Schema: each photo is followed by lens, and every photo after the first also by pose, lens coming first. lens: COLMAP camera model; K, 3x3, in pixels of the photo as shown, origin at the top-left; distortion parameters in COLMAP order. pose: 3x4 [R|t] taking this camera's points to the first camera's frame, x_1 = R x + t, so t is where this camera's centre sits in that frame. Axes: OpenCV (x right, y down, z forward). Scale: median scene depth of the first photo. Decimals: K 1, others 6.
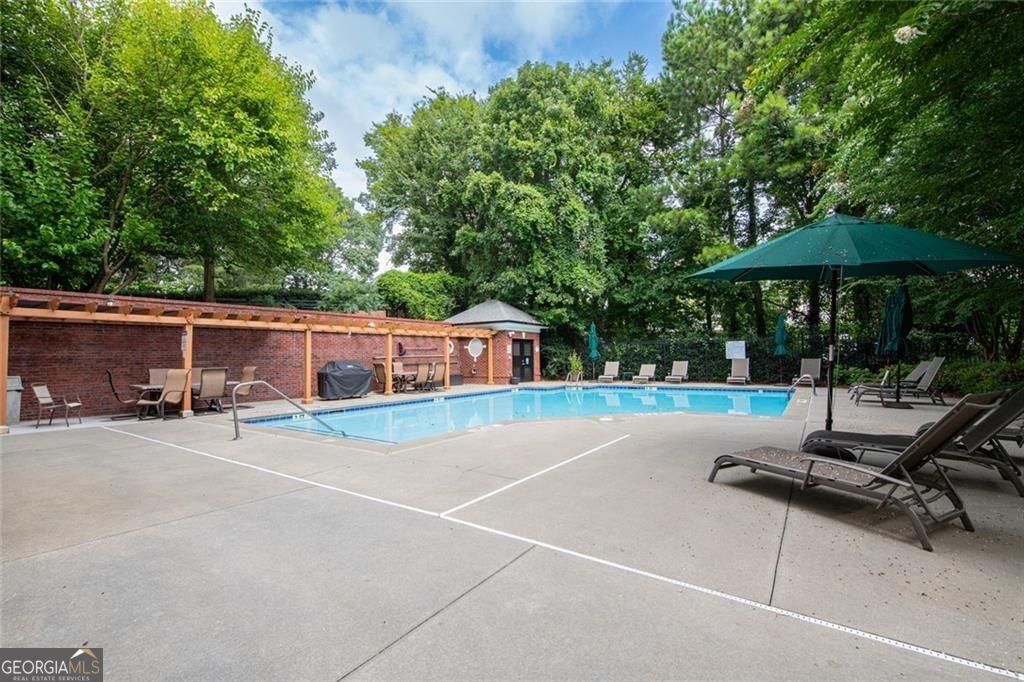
lens RADIAL K [[437.7, 0, 512.0], [0, 437.7, 341.0], [0, 0, 1]] dist [0.000396, 0.000026]
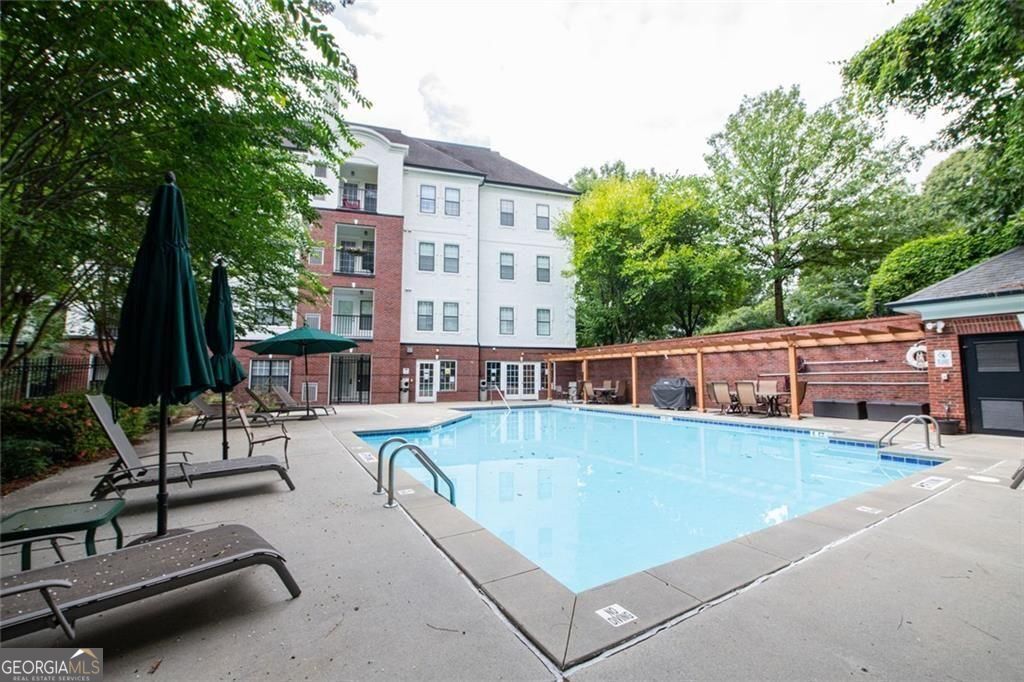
lens RADIAL K [[412.4, 0, 512.0], [0, 412.4, 341.0], [0, 0, 1]] dist [-0.000263, -0.000035]
pose [[-0.431688, -0.064138, -0.899740, 0.801130], [0.045486, 0.994652, -0.092728, 0.026386], [0.900876, -0.080955, -0.426461, 1.025062]]
